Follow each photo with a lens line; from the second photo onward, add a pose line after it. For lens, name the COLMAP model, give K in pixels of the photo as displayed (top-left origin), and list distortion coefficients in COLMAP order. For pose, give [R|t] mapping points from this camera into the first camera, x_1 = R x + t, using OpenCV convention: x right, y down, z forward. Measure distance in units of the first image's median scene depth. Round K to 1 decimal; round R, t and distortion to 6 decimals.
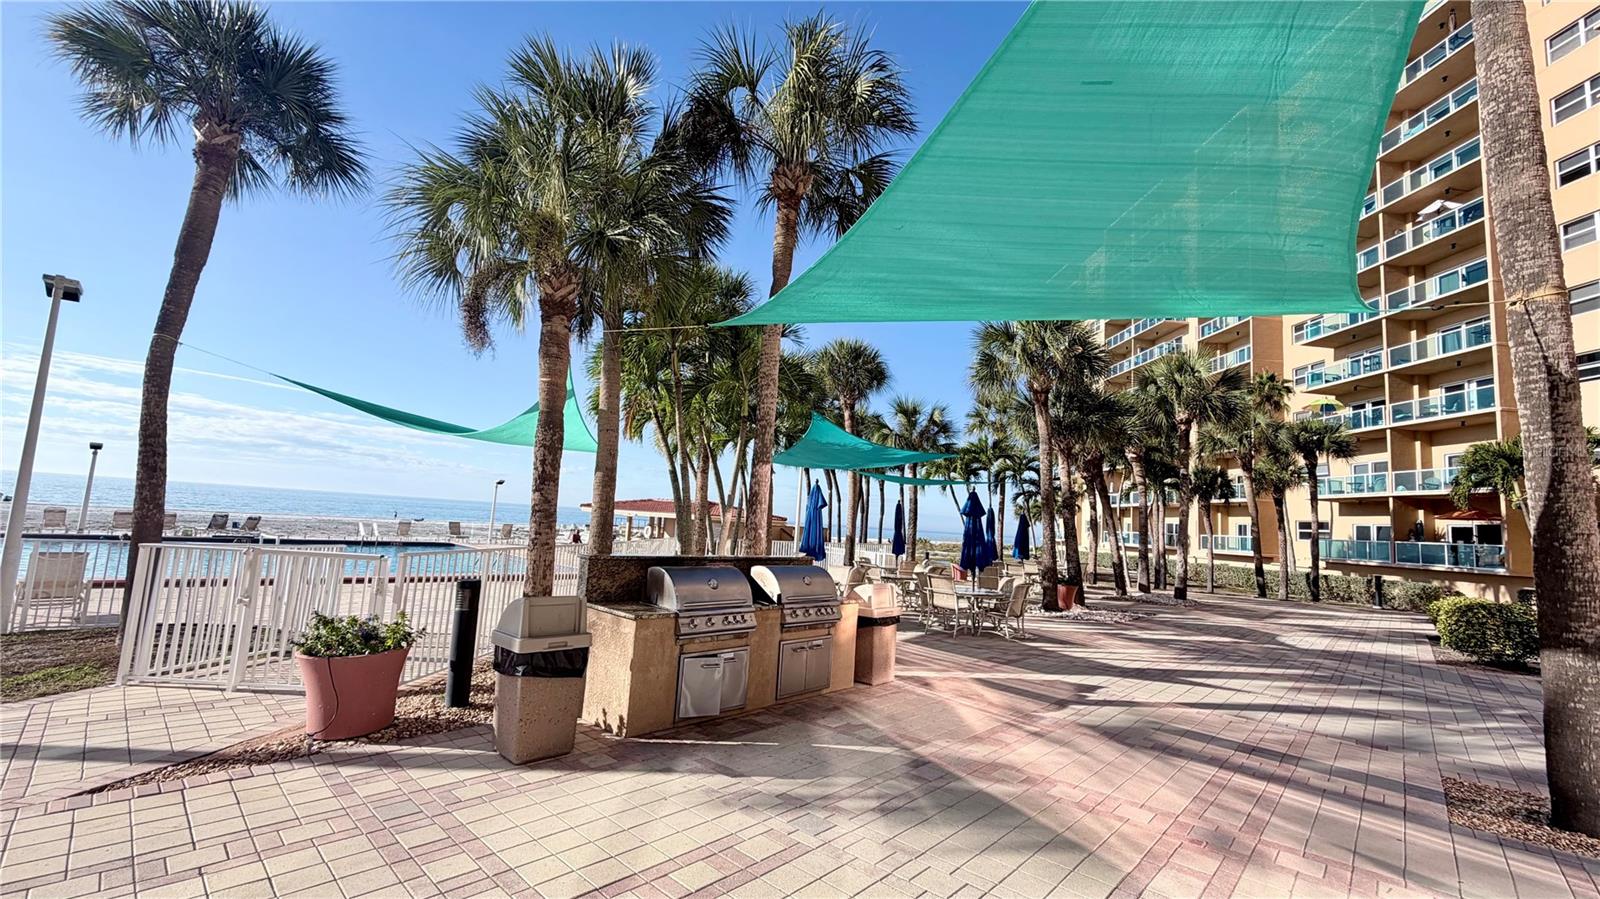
lens RADIAL K [[640.7, 0, 797.5], [0, 640.7, 454.2], [0, 0, 1]] dist [-0.000809, 0.000146]
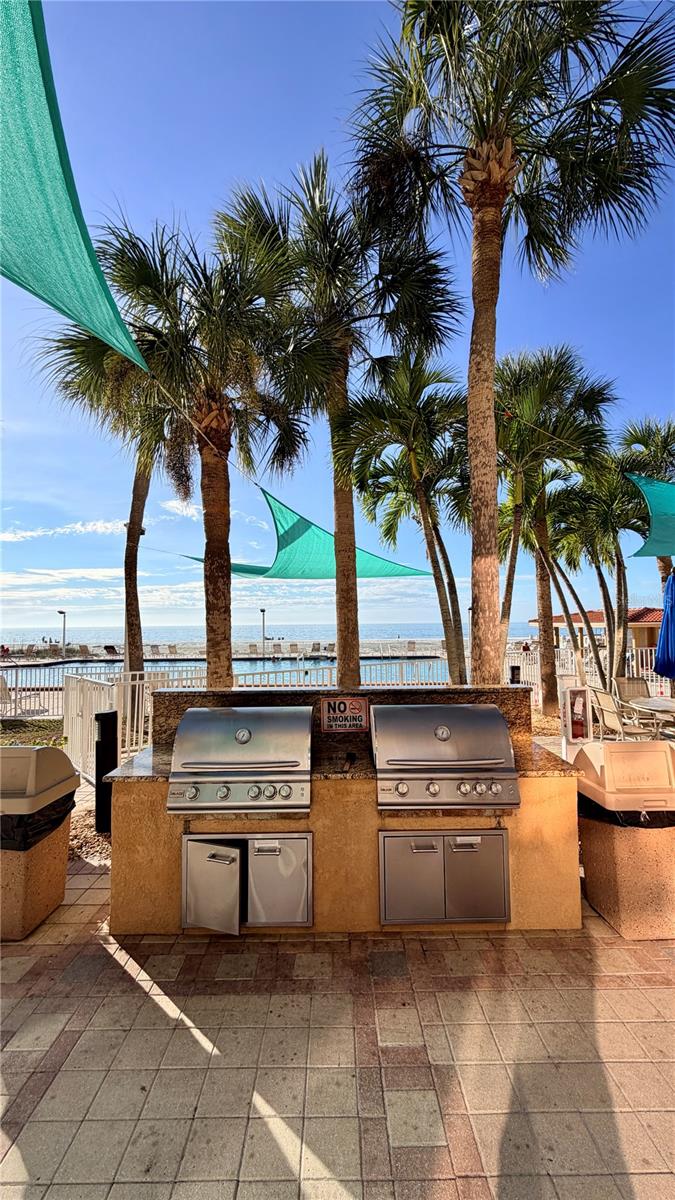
lens RADIAL K [[480.6, 0, 337.5], [0, 480.6, 600.0], [0, 0, 1]] dist [-0.000809, 0.000146]
pose [[0.690679, -0.108215, -0.715019, 0.329416], [0.131512, 0.991049, -0.022956, 0.081947], [0.711103, -0.078178, 0.698728, 0.719258]]
